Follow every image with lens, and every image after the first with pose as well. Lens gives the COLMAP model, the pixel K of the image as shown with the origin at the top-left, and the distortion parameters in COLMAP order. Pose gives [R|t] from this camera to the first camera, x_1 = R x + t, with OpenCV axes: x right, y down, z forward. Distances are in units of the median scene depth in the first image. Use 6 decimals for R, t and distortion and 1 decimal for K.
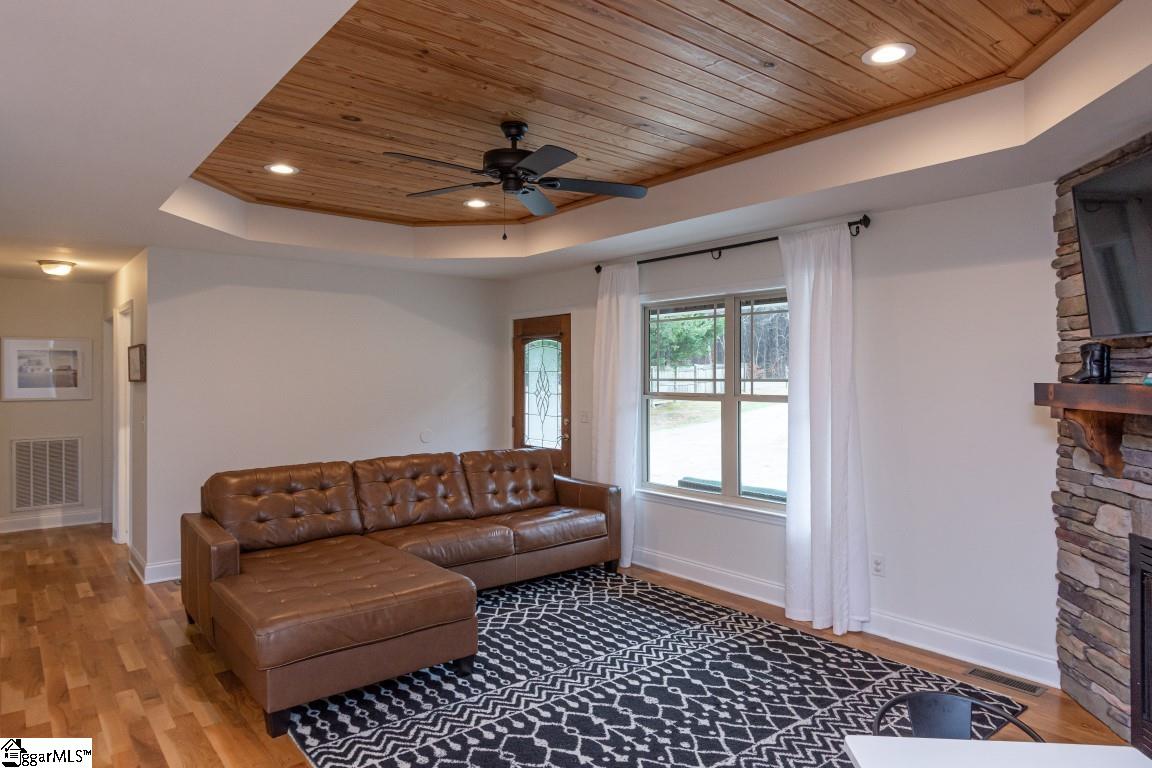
lens RADIAL K [[704.4, 0, 577.3], [0, 704.4, 371.8], [0, 0, 1]] dist [0.006863, 0.001216]
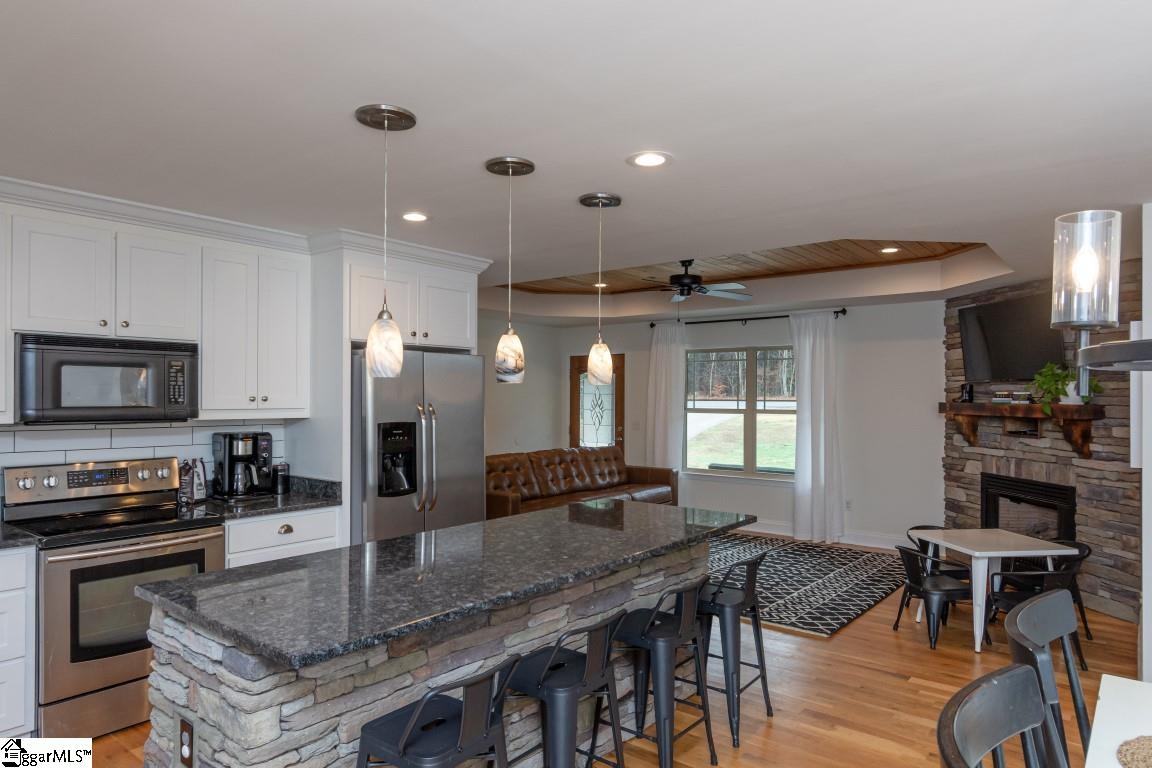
lens RADIAL K [[707.9, 0, 572.1], [0, 707.9, 390.6], [0, 0, 1]] dist [-0.002389, 0.000012]
pose [[0.978761, 0.007288, 0.204875, -0.698580], [-0.006870, 0.999973, -0.002752, -0.004425], [-0.204889, 0.001286, 0.978784, -0.676647]]
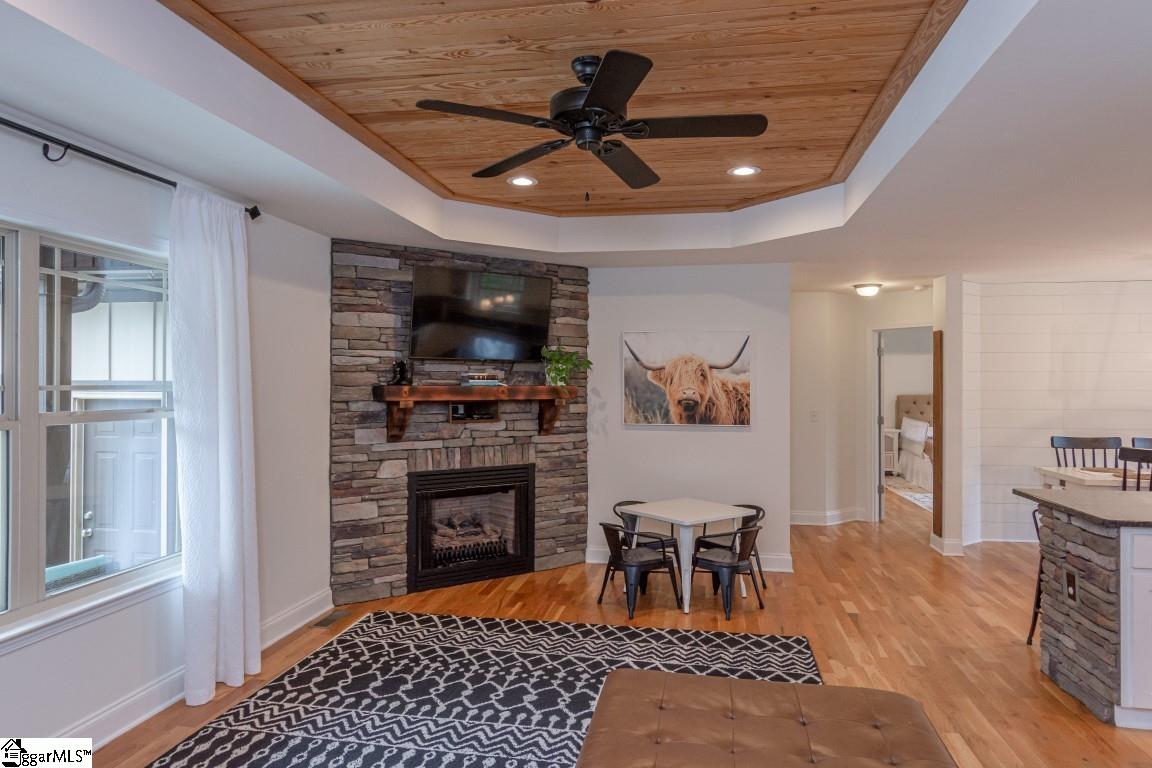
lens RADIAL K [[693.8, 0, 604.3], [0, 693.8, 379.6], [0, 0, 1]] dist [-0.002627, -0.000578]
pose [[-0.662570, 0.000284, 0.749000, -0.631808], [-0.007974, 0.999941, -0.007433, 0.009095], [-0.748958, -0.010897, -0.662528, 1.394447]]
